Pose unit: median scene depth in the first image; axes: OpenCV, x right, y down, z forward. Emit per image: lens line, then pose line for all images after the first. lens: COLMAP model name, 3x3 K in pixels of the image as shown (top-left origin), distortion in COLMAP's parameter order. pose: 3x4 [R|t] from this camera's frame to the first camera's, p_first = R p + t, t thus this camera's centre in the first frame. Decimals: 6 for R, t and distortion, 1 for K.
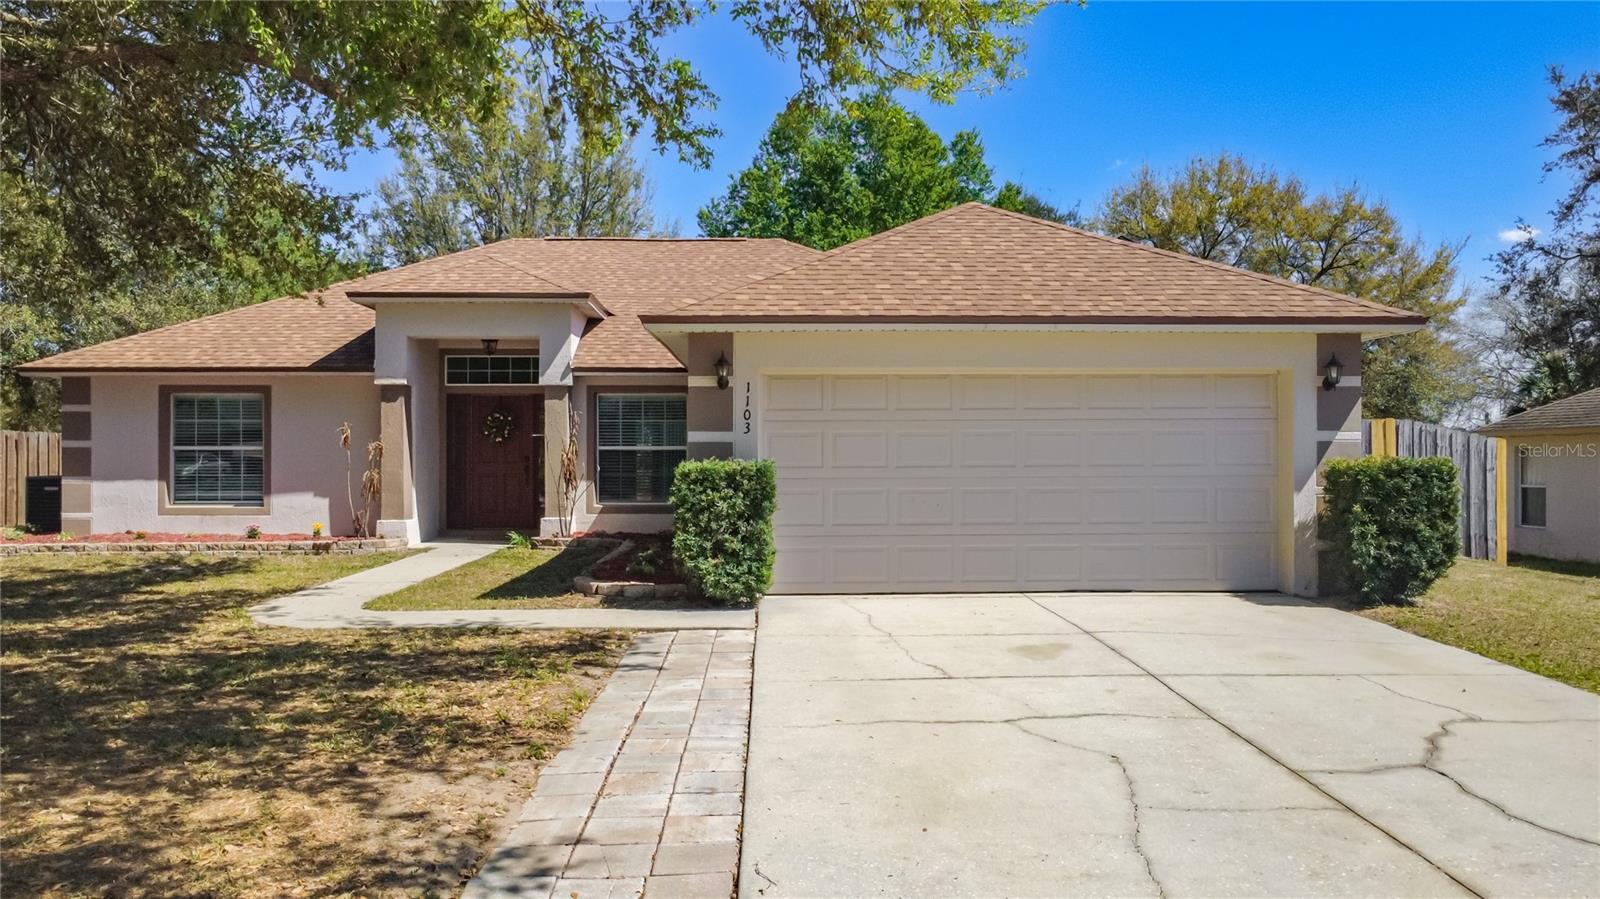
lens RADIAL K [[1198.3, 0, 797.6], [0, 1198.3, 451.6], [0, 0, 1]] dist [-0.001638, 0.001060]
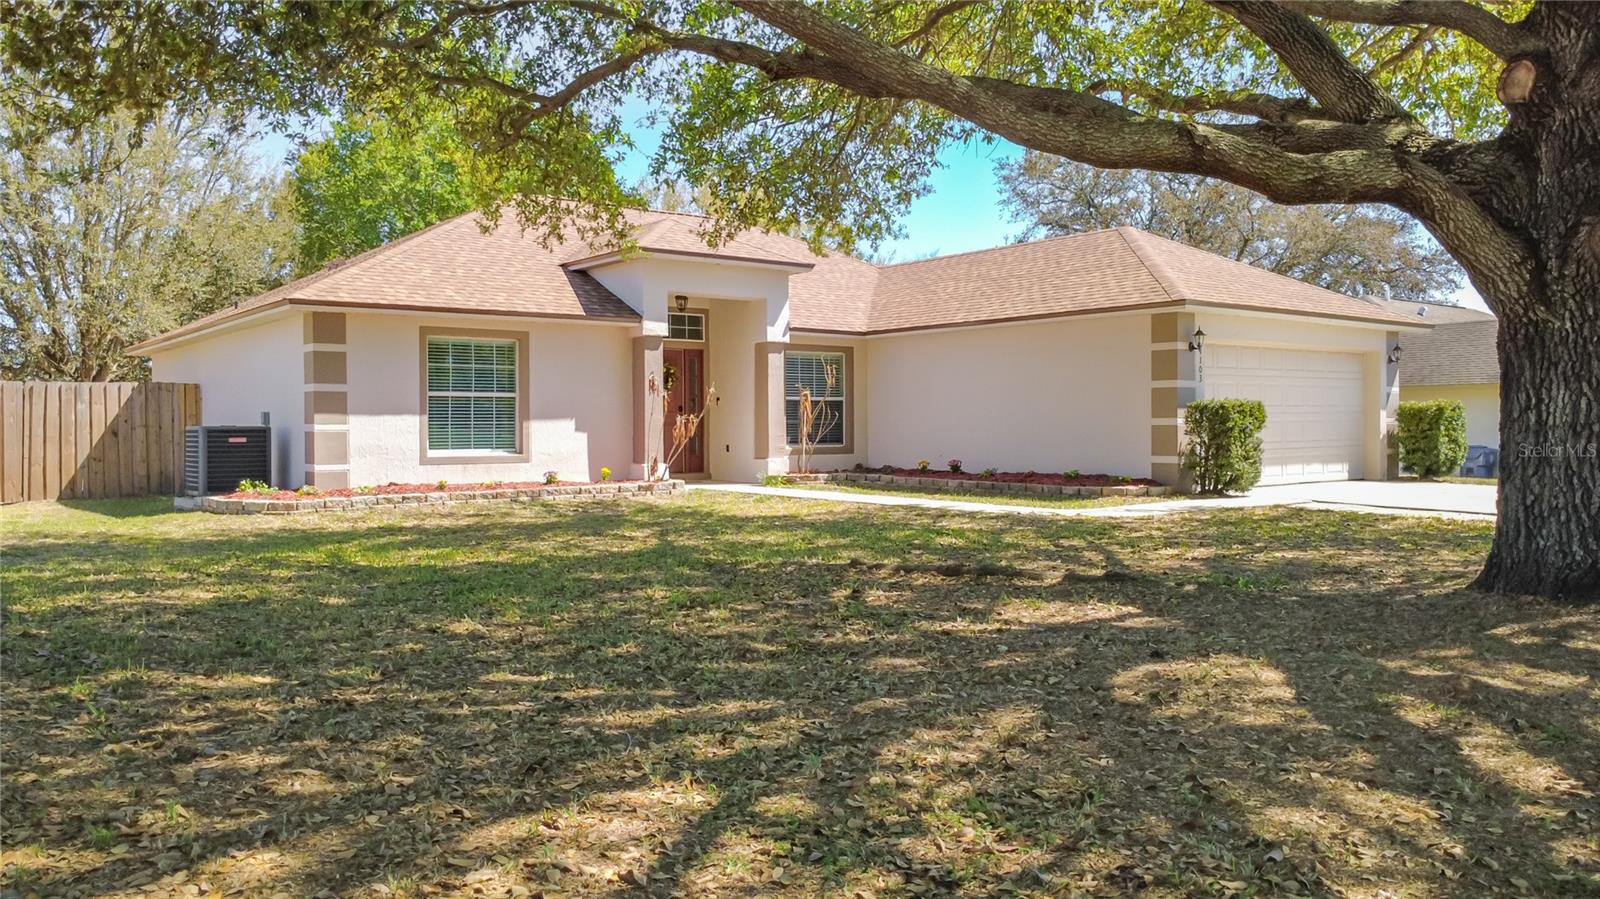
lens RADIAL K [[1198.3, 0, 805.5], [0, 1198.3, 445.6], [0, 0, 1]] dist [-0.001638, 0.001060]
pose [[0.800139, -0.012733, 0.599679, -0.918612], [0.004386, 0.999872, 0.015377, 0.026607], [-0.599799, -0.009673, 0.800093, 0.077288]]
